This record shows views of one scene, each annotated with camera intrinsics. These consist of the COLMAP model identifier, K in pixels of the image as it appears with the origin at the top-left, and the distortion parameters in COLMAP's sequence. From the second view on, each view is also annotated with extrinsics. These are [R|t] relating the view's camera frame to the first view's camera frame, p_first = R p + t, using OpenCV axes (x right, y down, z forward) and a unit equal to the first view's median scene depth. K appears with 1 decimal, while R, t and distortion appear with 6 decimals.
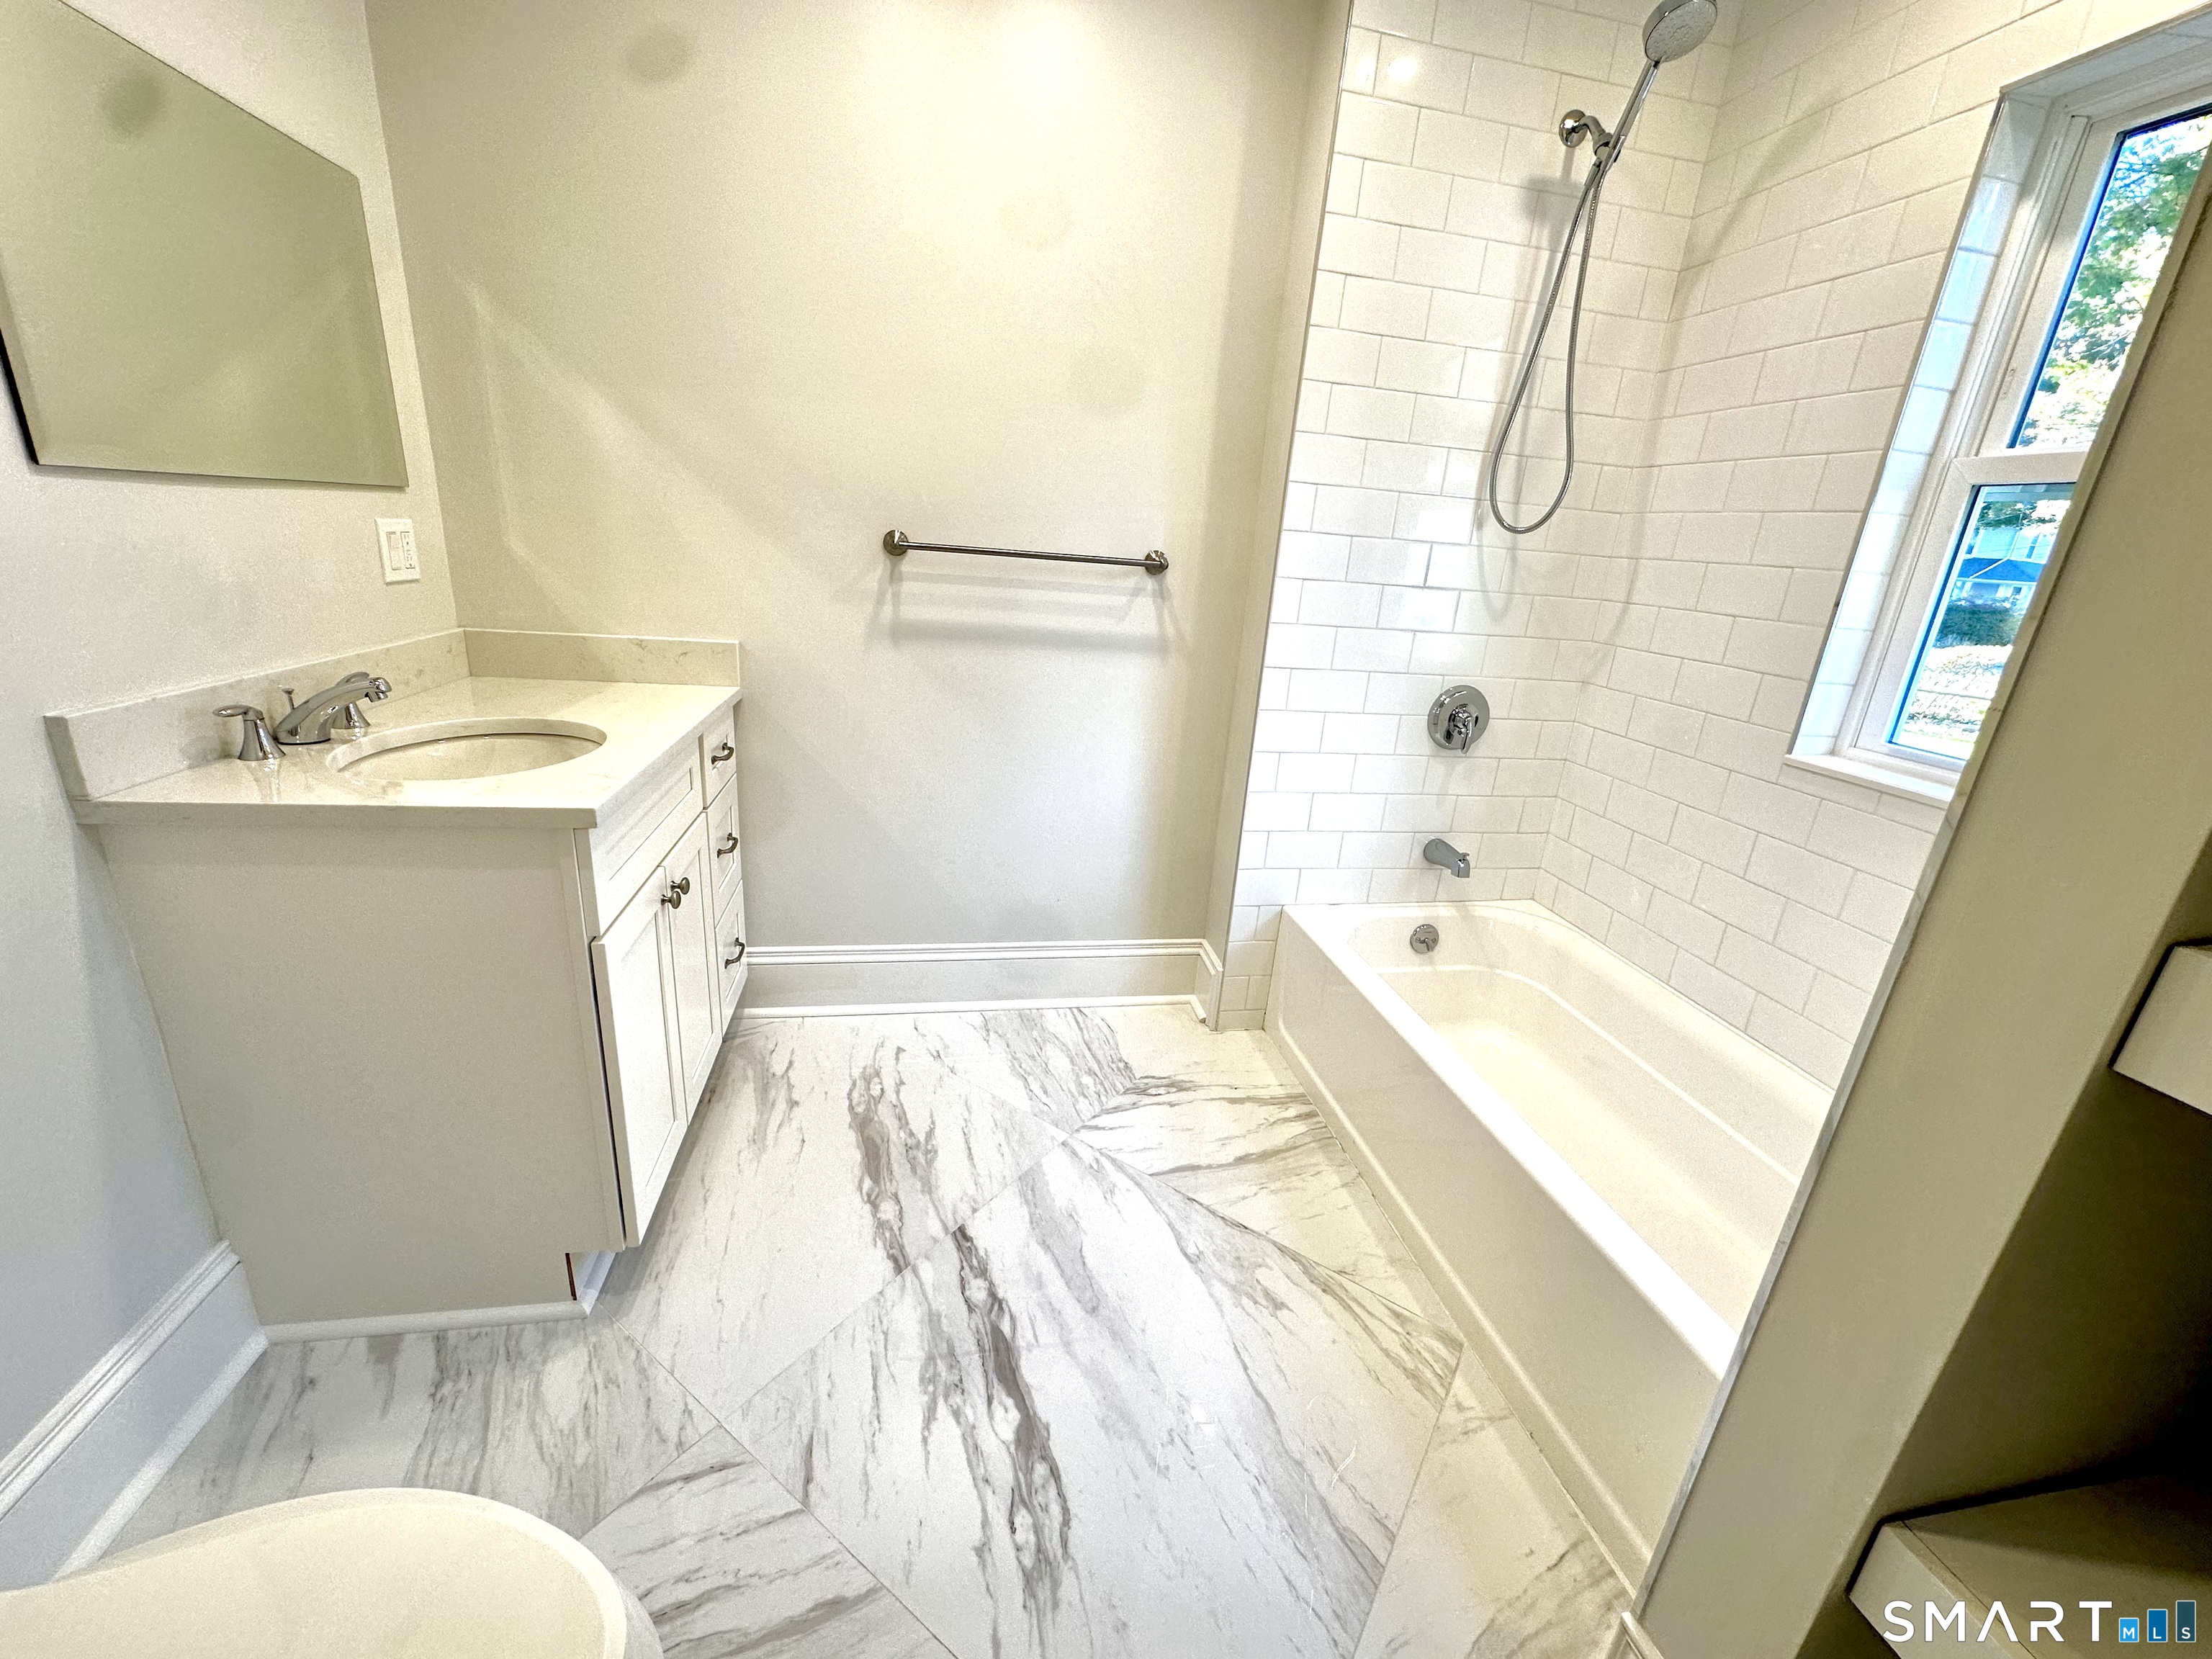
lens RADIAL K [[884.1, 0, 1103.5], [0, 884.1, 842.9], [0, 0, 1]] dist [-0.002204, 0.000727]
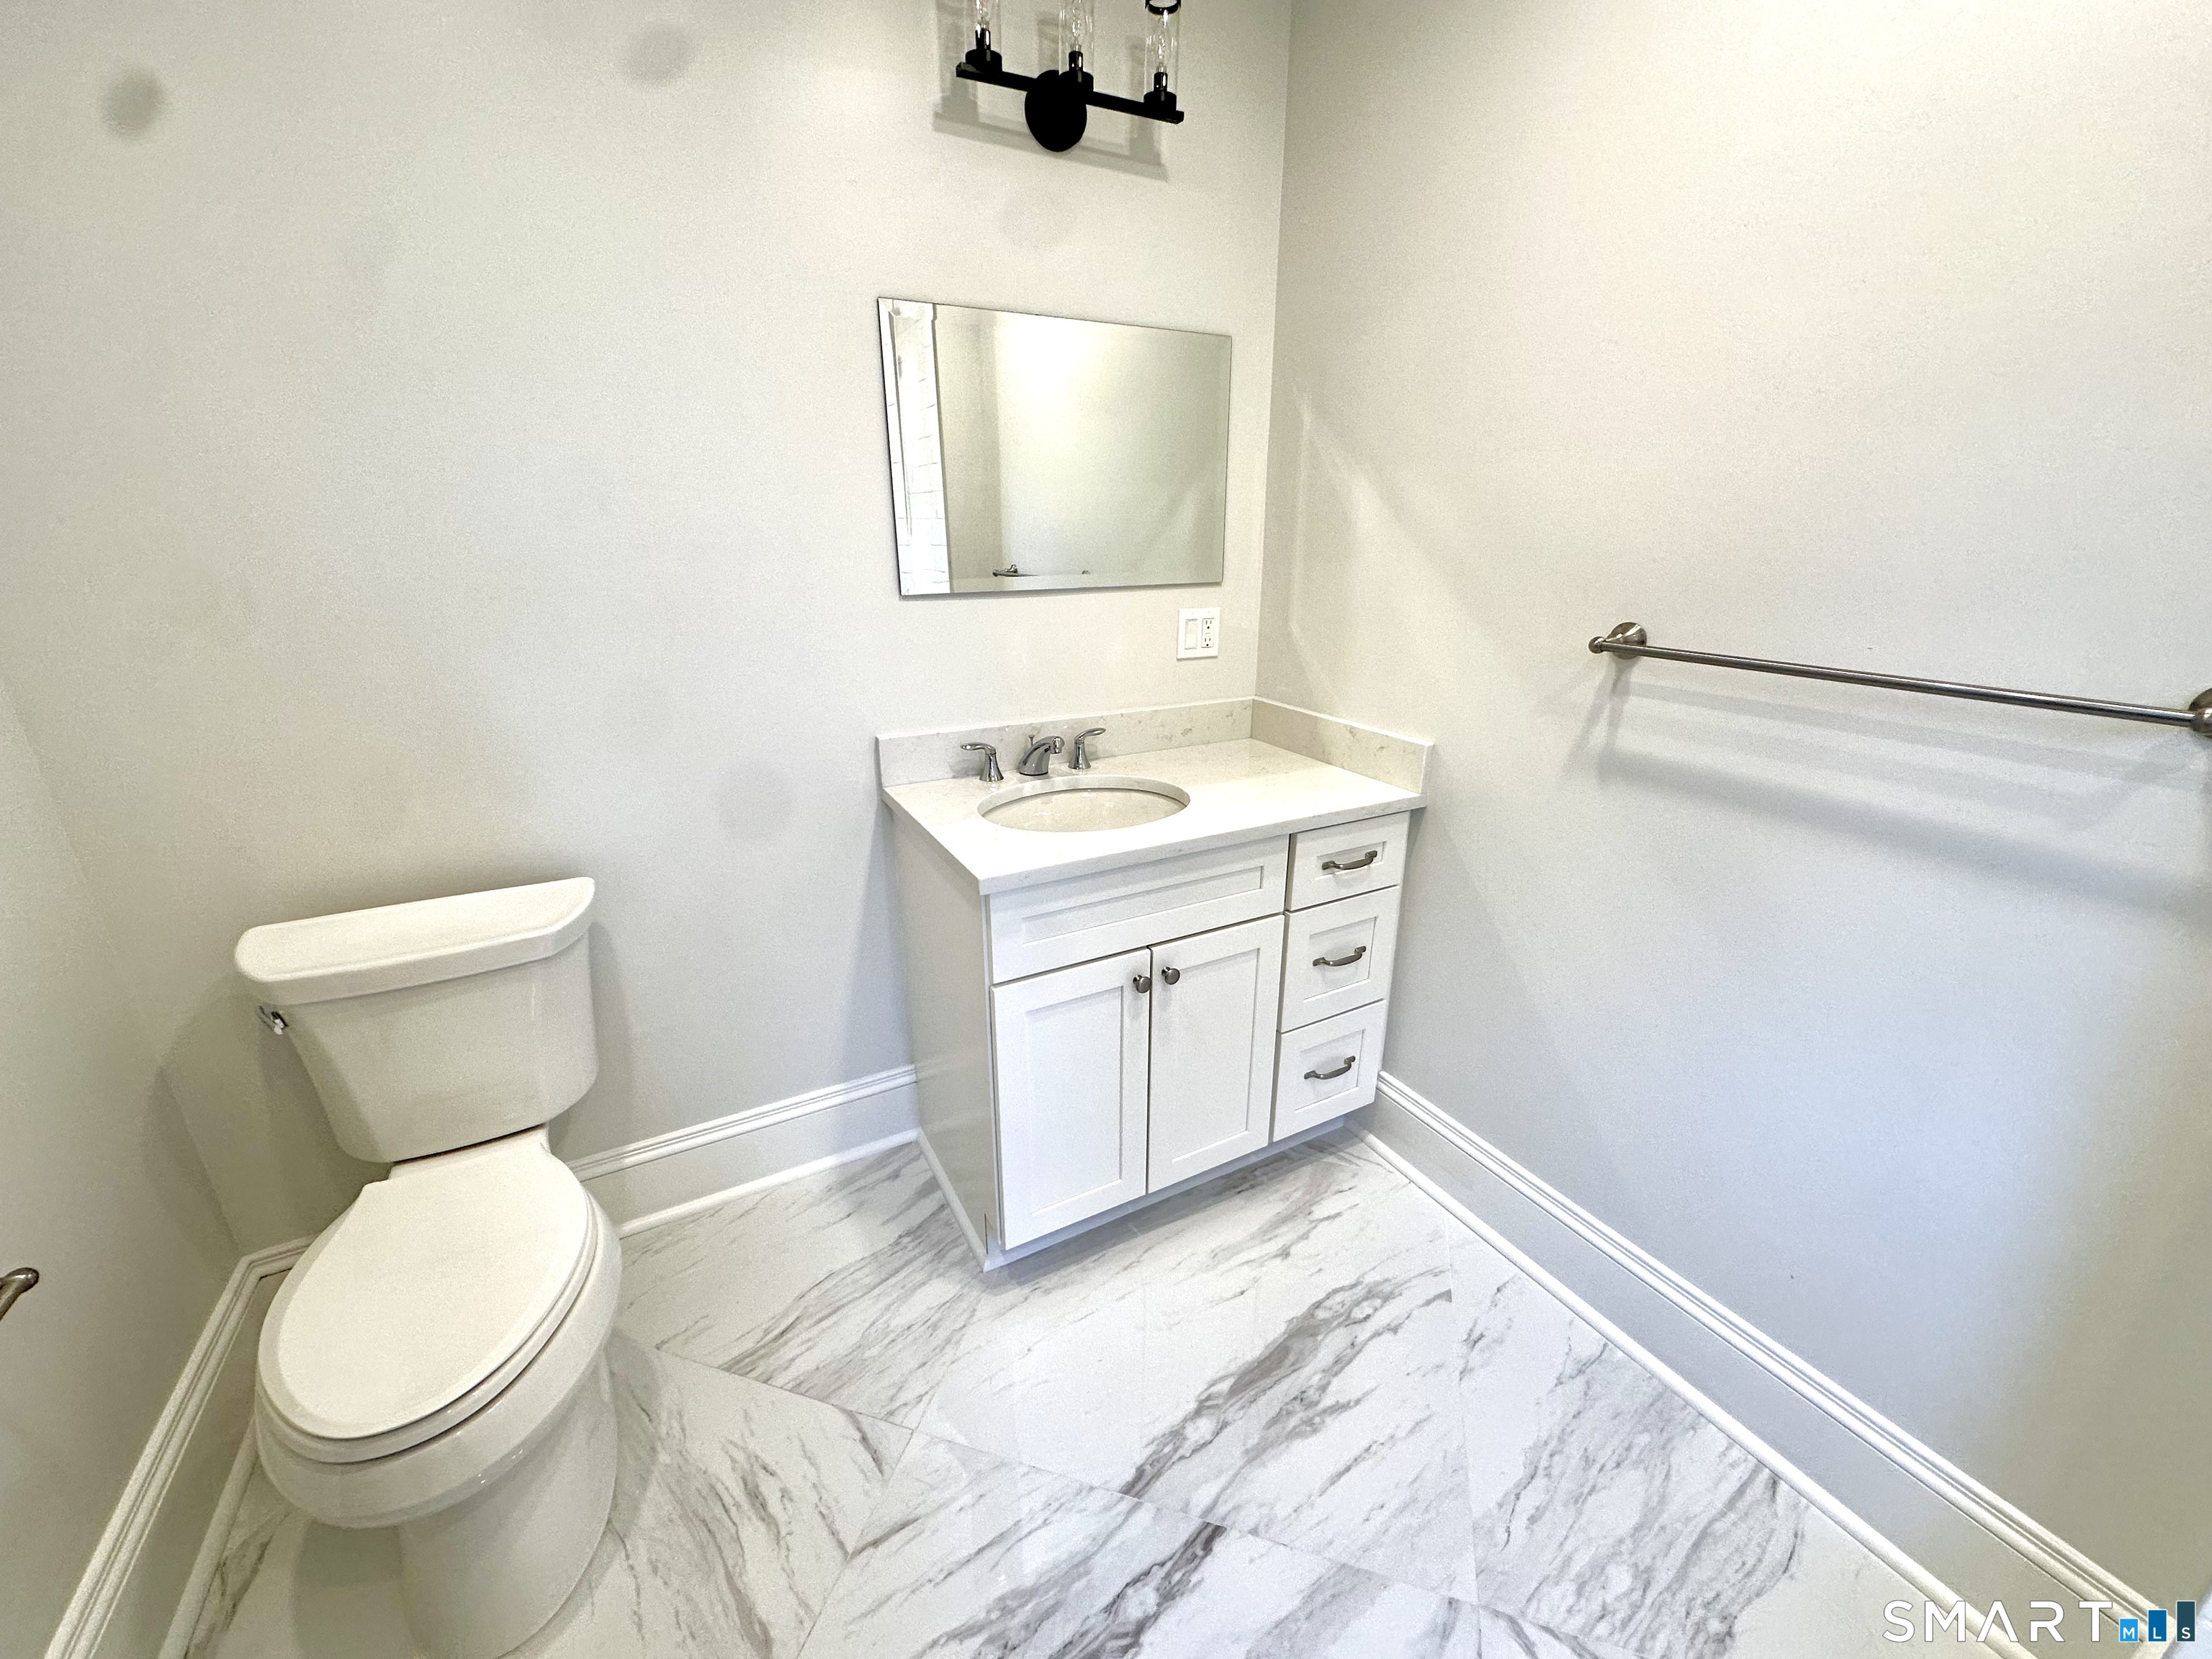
lens RADIAL K [[884.1, 0, 1104.9], [0, 884.1, 837.5], [0, 0, 1]] dist [-0.002204, 0.000727]
pose [[0.306507, 0.250716, -0.918257, 0.326179], [-0.290135, 0.943391, 0.160734, -0.202947], [0.906573, 0.217153, 0.361897, 0.453467]]
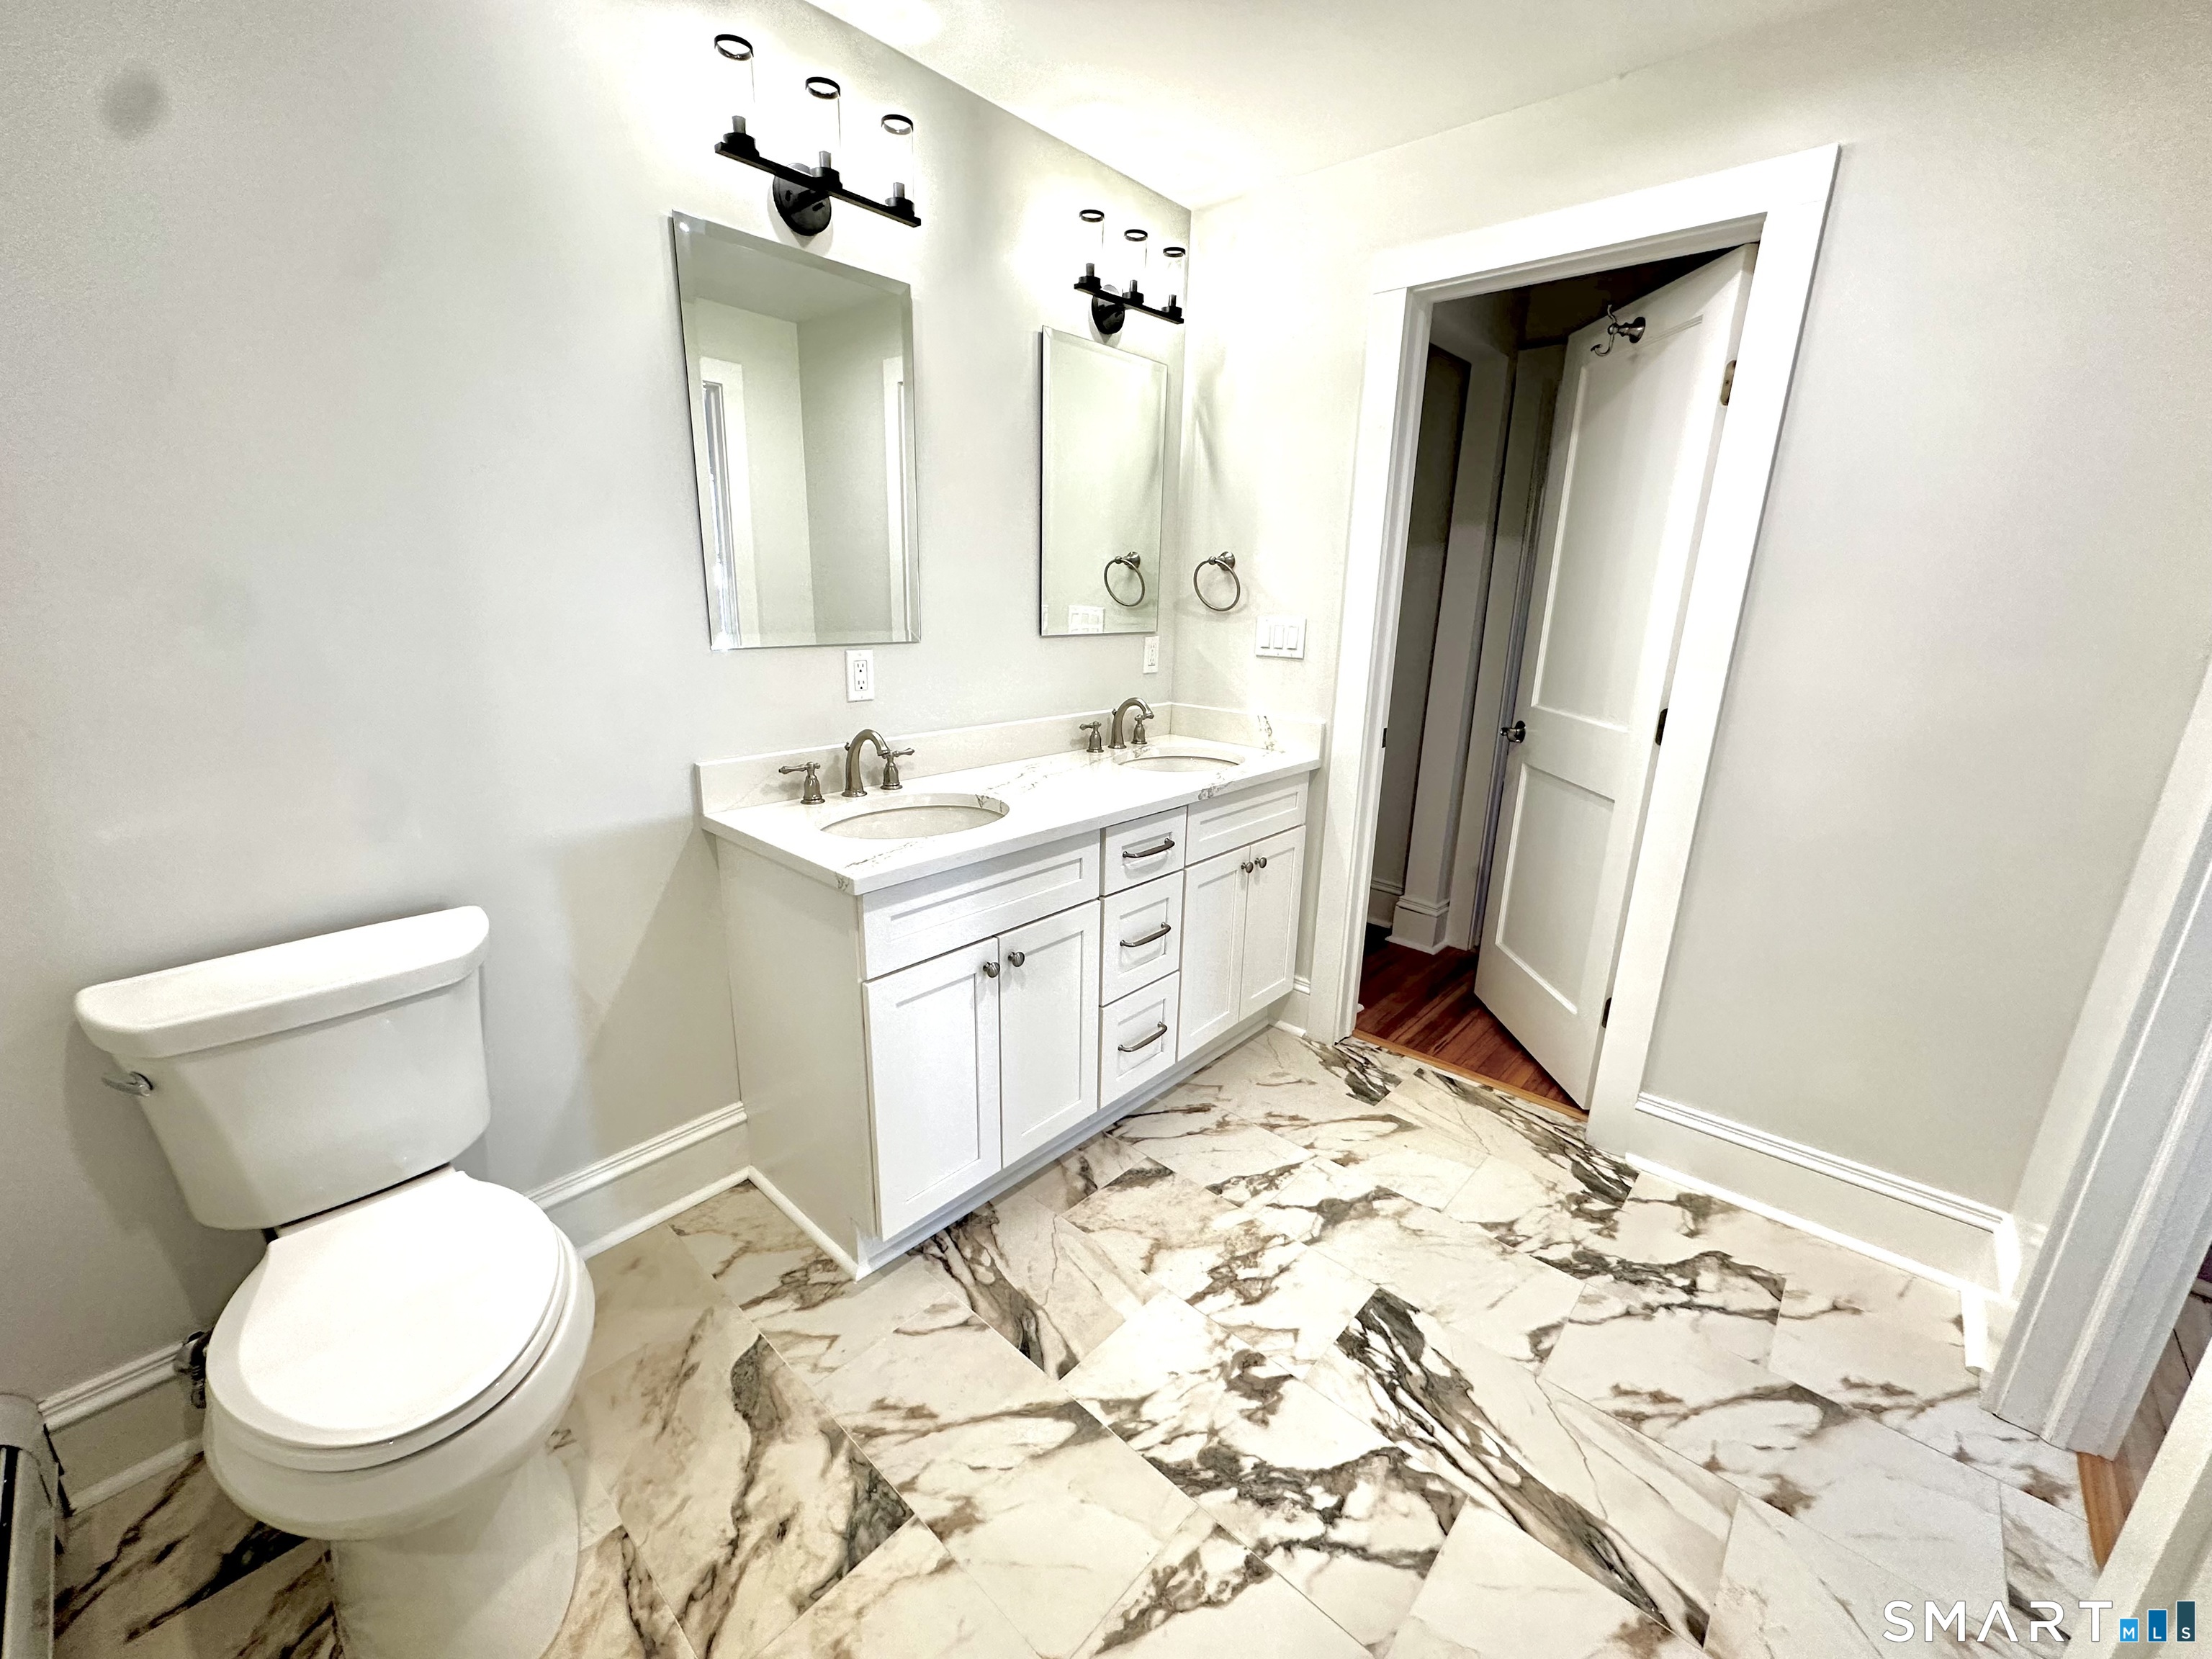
lens RADIAL K [[884.1, 0, 1108.7], [0, 884.1, 808.4], [0, 0, 1]] dist [-0.002204, 0.000727]
pose [[0.617864, 0.142793, -0.773210, 0.381719], [-0.242421, 0.970062, -0.014569, -0.126915], [0.747981, 0.196445, 0.633983, 0.276589]]
